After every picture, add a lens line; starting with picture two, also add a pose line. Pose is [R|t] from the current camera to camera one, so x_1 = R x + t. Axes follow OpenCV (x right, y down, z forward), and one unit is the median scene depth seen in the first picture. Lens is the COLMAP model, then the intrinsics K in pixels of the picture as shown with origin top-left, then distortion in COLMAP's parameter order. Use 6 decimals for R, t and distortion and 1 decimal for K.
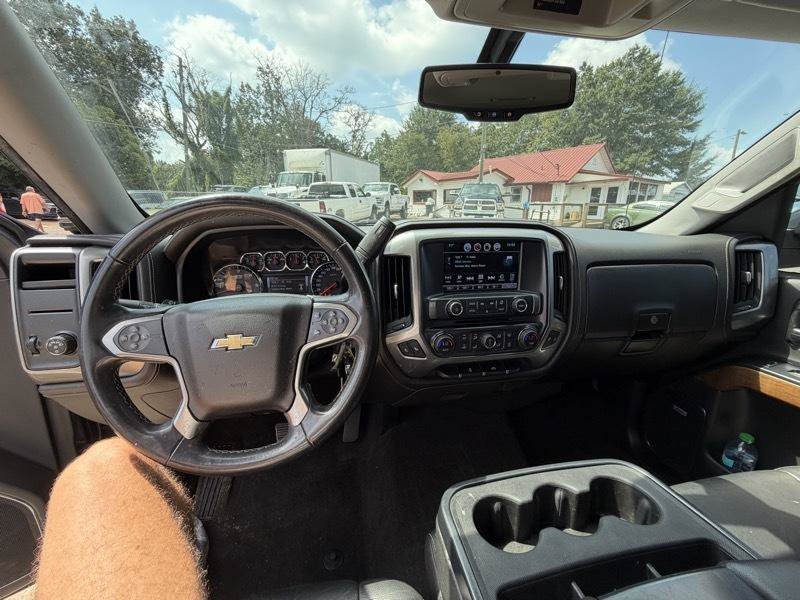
lens RADIAL K [[319.8, 0, 400.0], [0, 319.8, 300.0], [0, 0, 1]] dist [-0.005155, 0.000624]
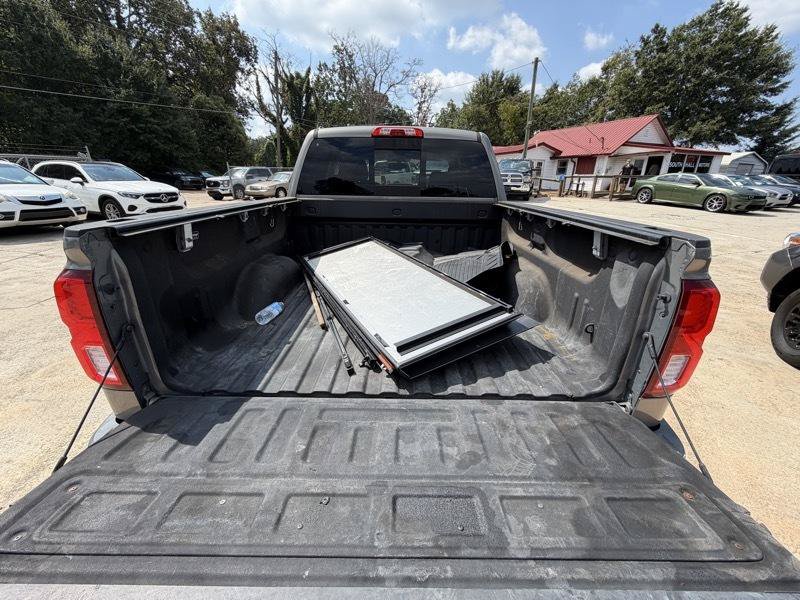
lens RADIAL K [[318.3, 0, 401.9], [0, 318.3, 301.1], [0, 0, 1]] dist [0.000333, -0.000676]
pose [[0.982639, 0.065319, -0.173646, 0.037247], [-0.050521, 0.994811, 0.088316, 0.036472], [0.178514, -0.078009, 0.980840, -0.130646]]
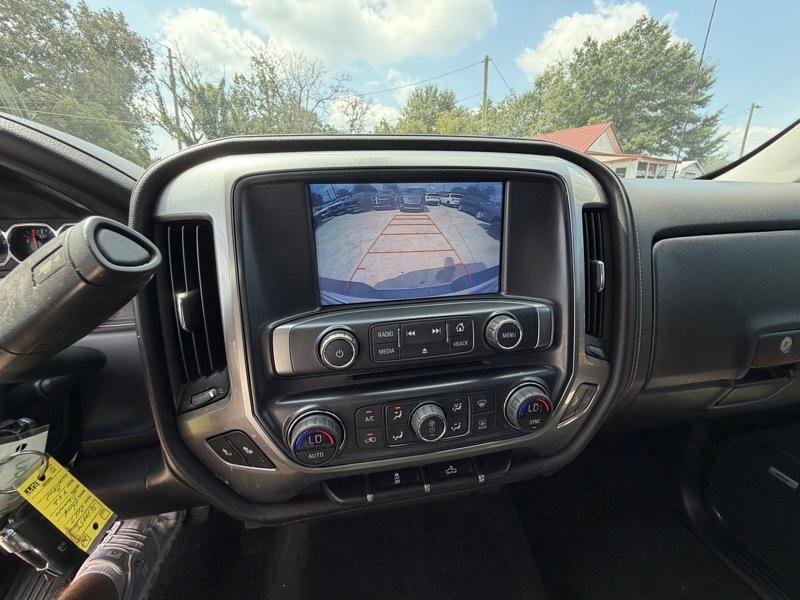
lens RADIAL K [[319.8, 0, 400.0], [0, 319.8, 300.0], [0, 0, 1]] dist [-0.005155, 0.000624]
pose [[0.999548, -0.026285, -0.014604, 0.006200], [0.026675, 0.999275, 0.027177, -0.001021], [0.013879, -0.027554, 0.999524, 0.014808]]
